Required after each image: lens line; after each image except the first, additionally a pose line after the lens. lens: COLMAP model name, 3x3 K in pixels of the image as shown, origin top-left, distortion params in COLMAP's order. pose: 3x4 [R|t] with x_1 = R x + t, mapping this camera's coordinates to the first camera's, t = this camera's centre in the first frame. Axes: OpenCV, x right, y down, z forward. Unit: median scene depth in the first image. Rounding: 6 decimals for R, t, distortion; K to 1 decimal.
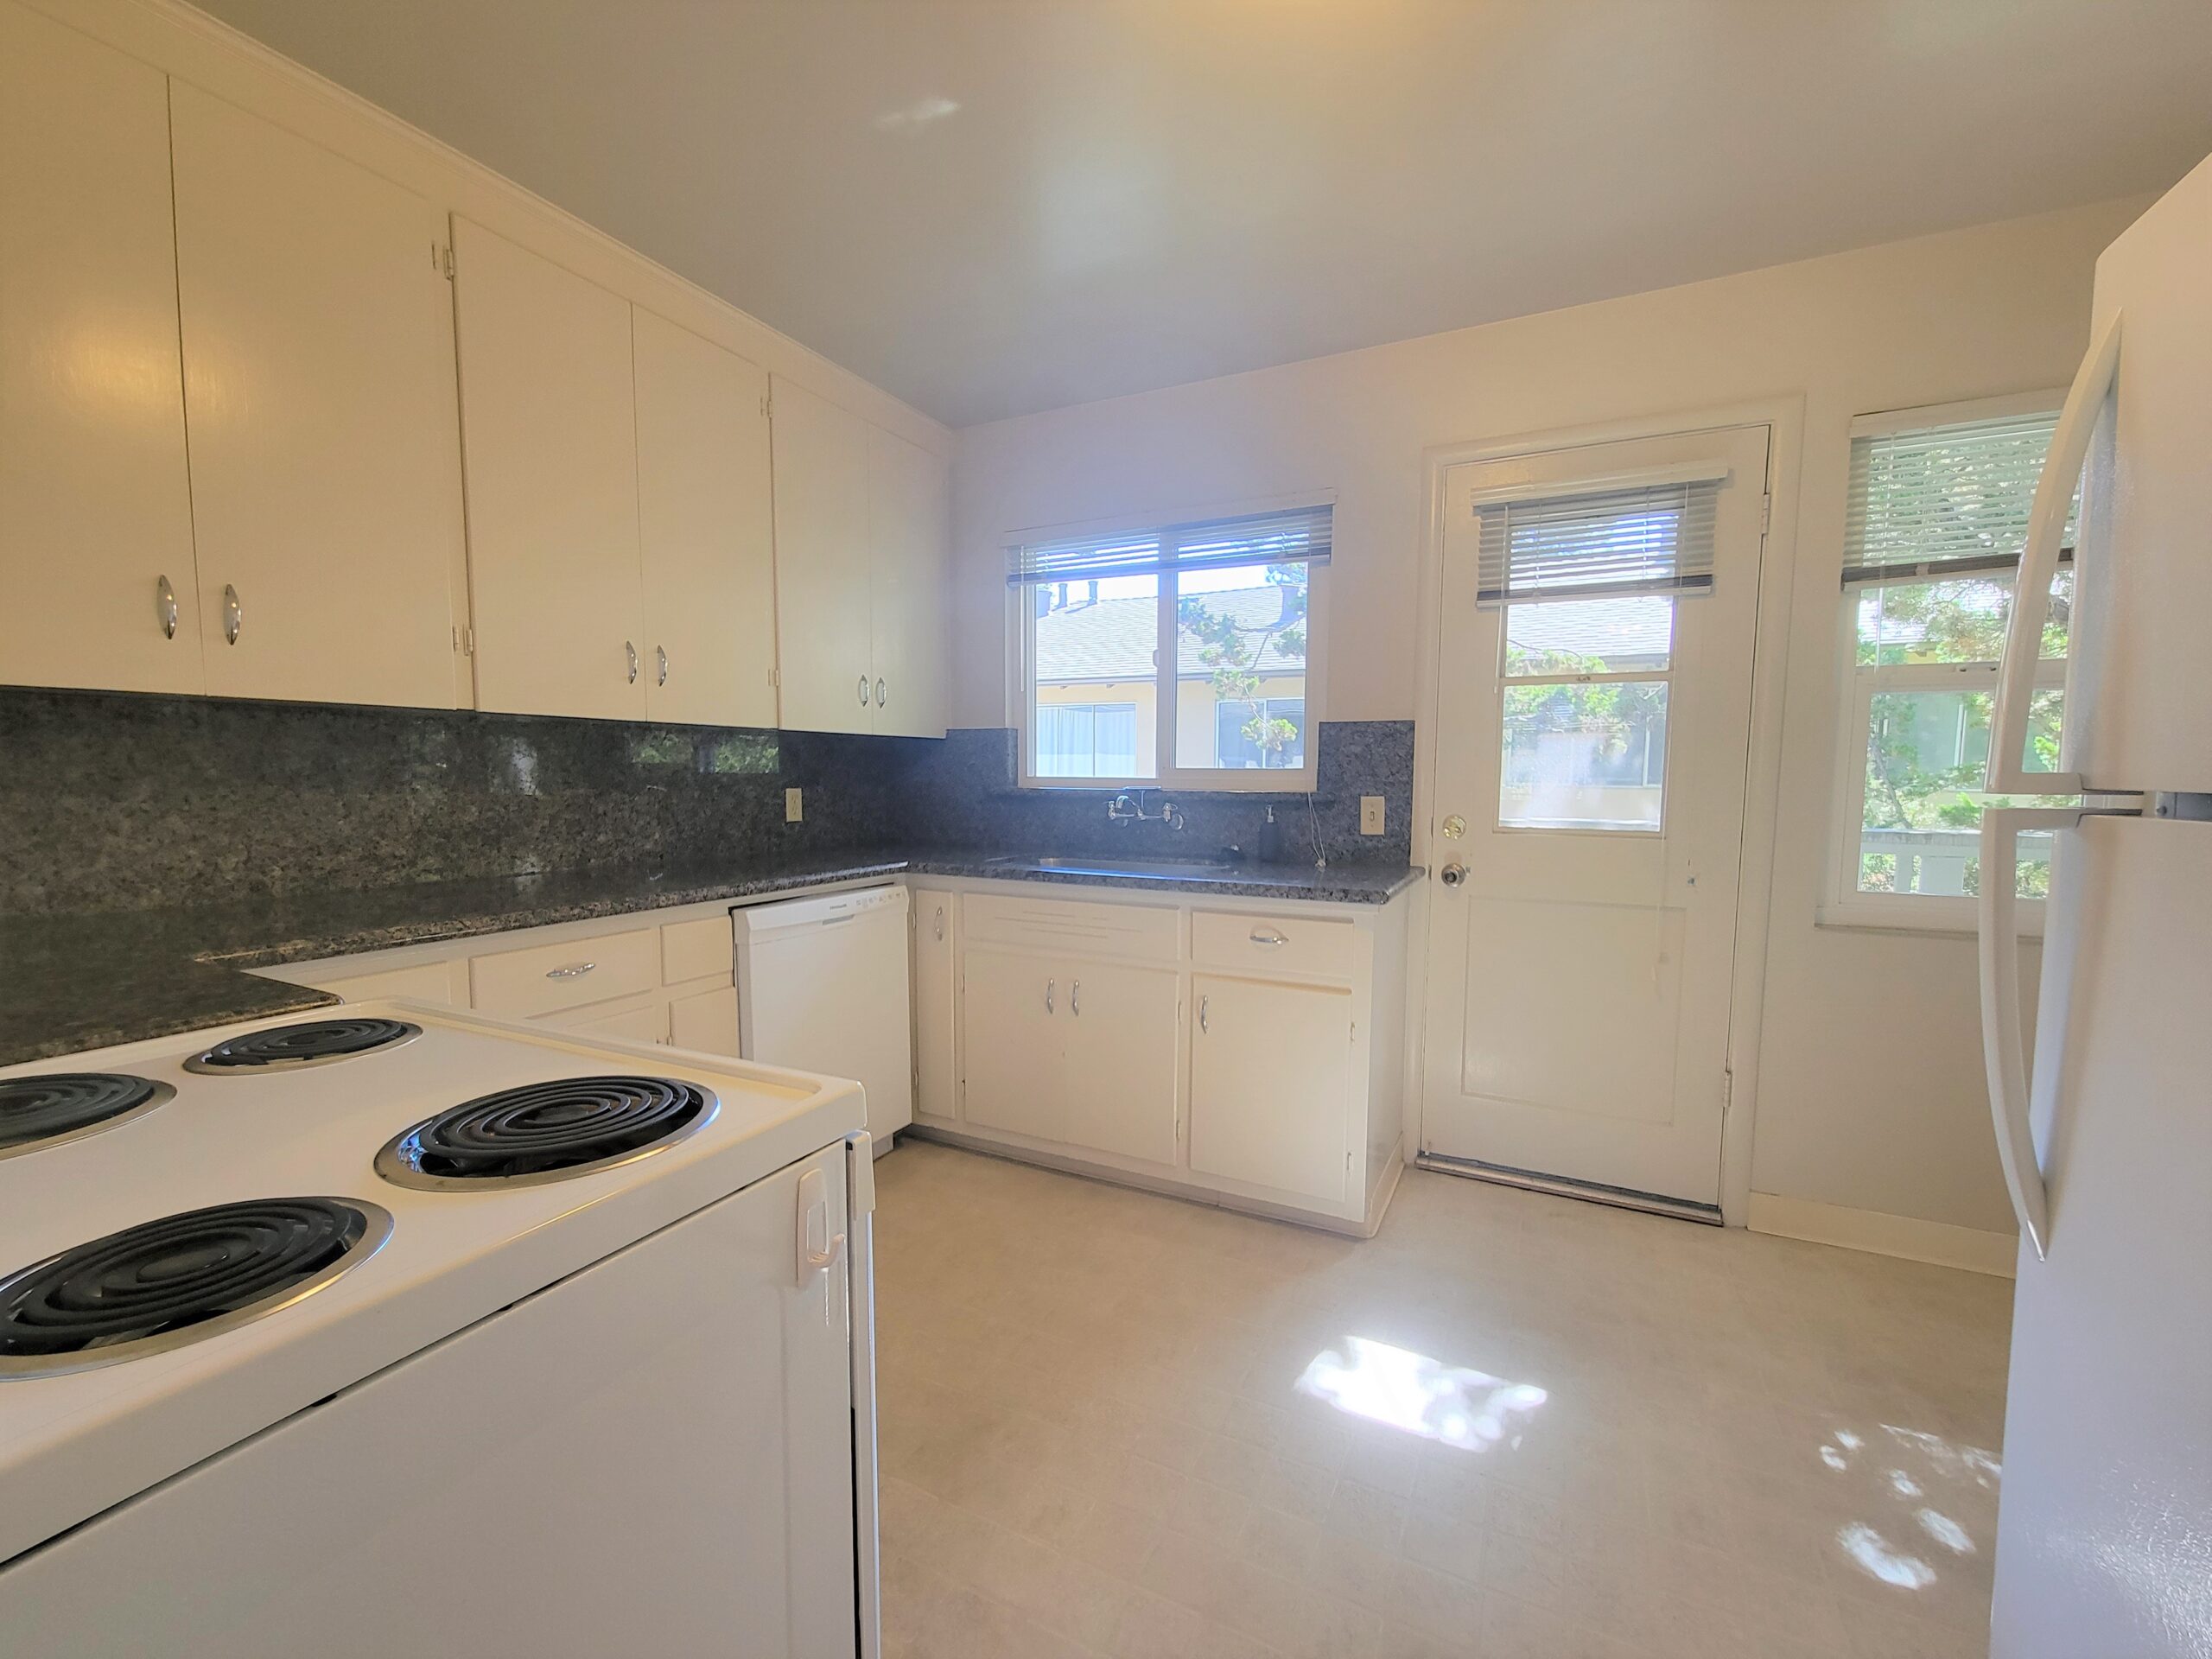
lens RADIAL K [[939.9, 0, 1123.4], [0, 939.9, 842.8], [0, 0, 1]] dist [-0.000167, -0.000671]
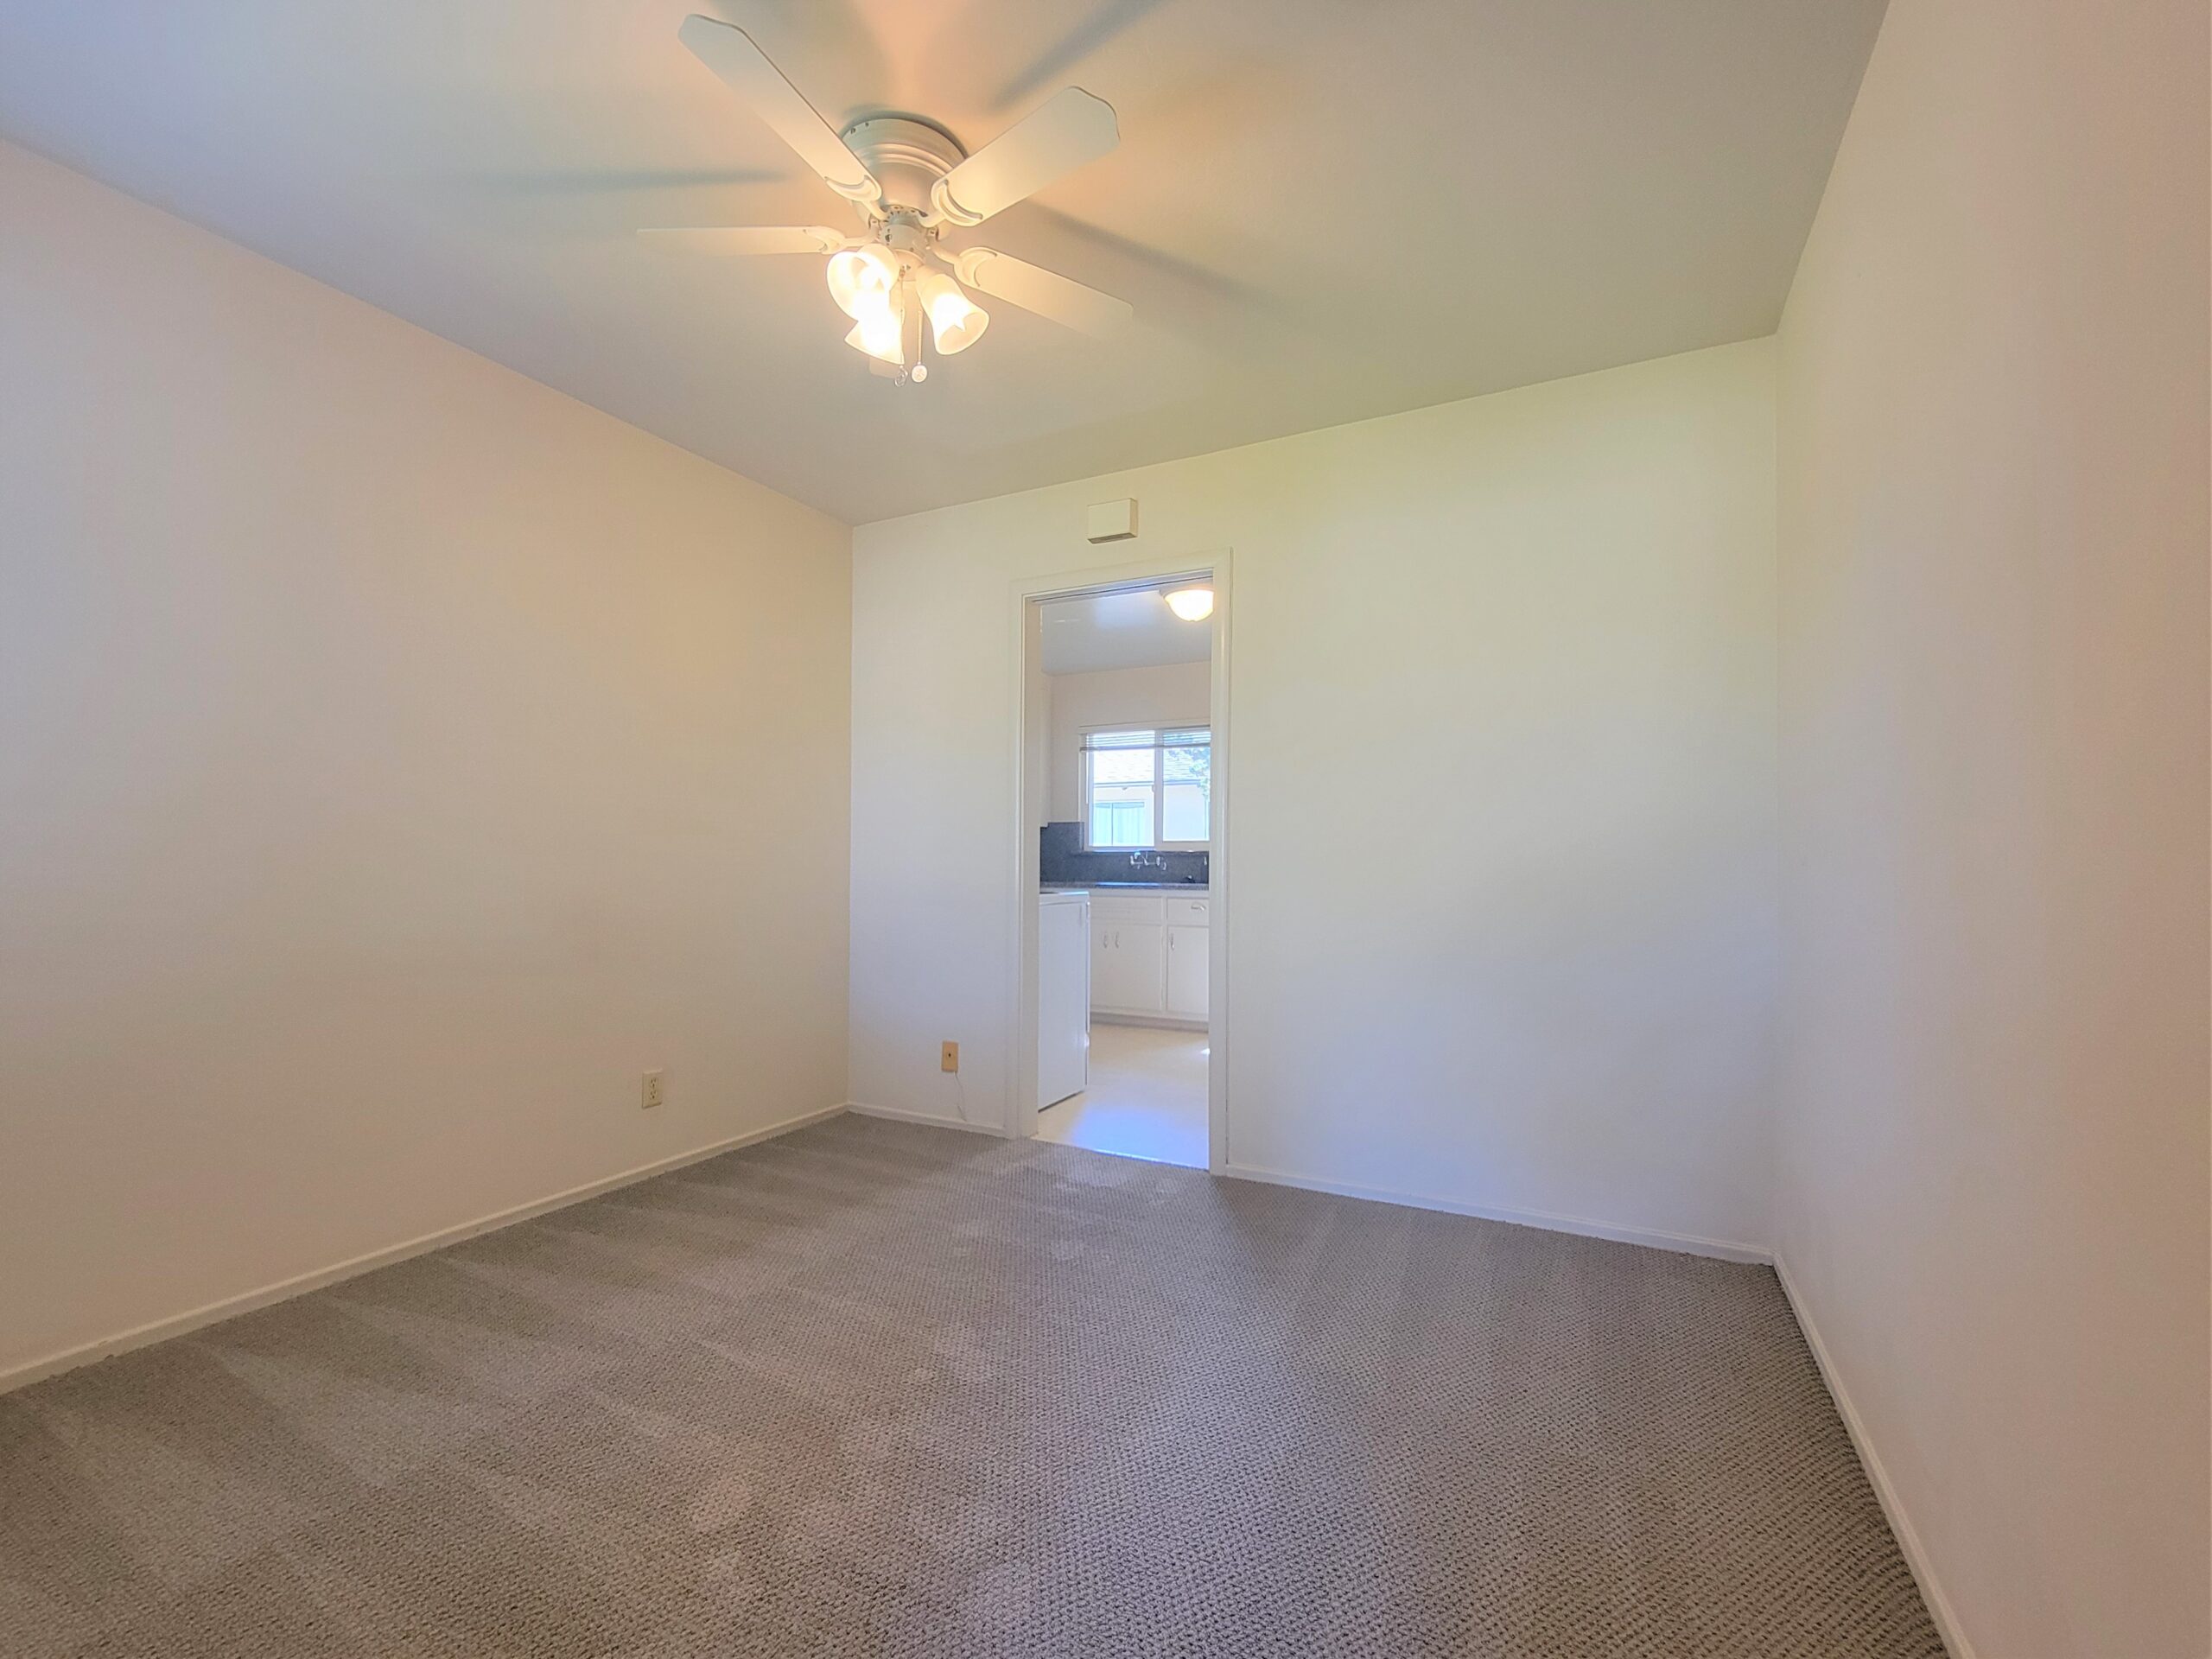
lens RADIAL K [[939.9, 0, 1097.8], [0, 939.9, 830.8], [0, 0, 1]] dist [-0.000167, -0.000671]
pose [[0.999329, -0.000559, -0.036626, -0.012010], [-0.003411, 0.994119, -0.108242, 0.123123], [0.036471, 0.108295, 0.993450, -1.066860]]
